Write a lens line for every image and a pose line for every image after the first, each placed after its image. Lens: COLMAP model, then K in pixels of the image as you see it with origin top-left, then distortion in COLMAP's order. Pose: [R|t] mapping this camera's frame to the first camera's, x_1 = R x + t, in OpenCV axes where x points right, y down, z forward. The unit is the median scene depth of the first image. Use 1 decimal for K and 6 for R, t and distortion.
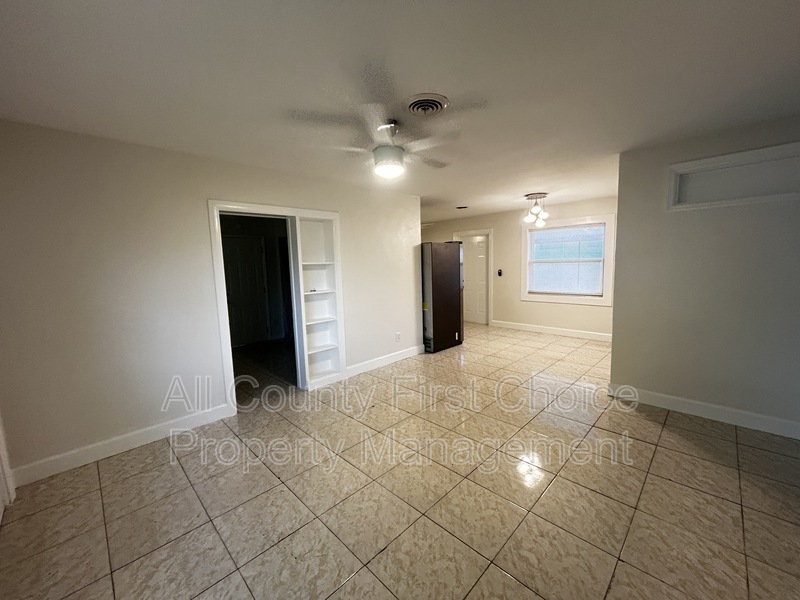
lens RADIAL K [[322.6, 0, 398.8], [0, 322.6, 300.6], [0, 0, 1]] dist [-0.002988, 0.005216]
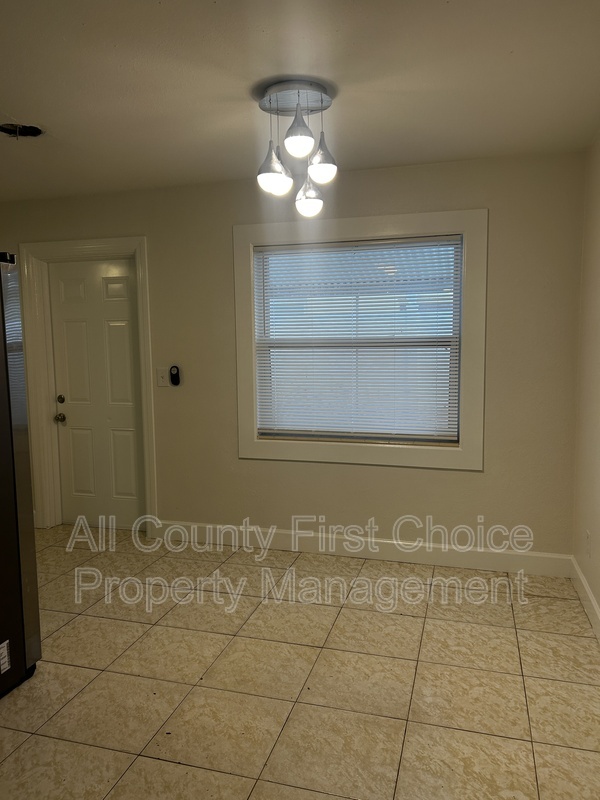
lens RADIAL K [[601.0, 0, 300.0], [0, 601.0, 400.0], [0, 0, 1]] dist [0.062329, -0.063535]
pose [[0.876239, -0.036340, 0.480504, 0.142073], [0.043544, 0.999044, -0.003848, -0.057988], [-0.479905, 0.024295, 0.876984, 0.441654]]
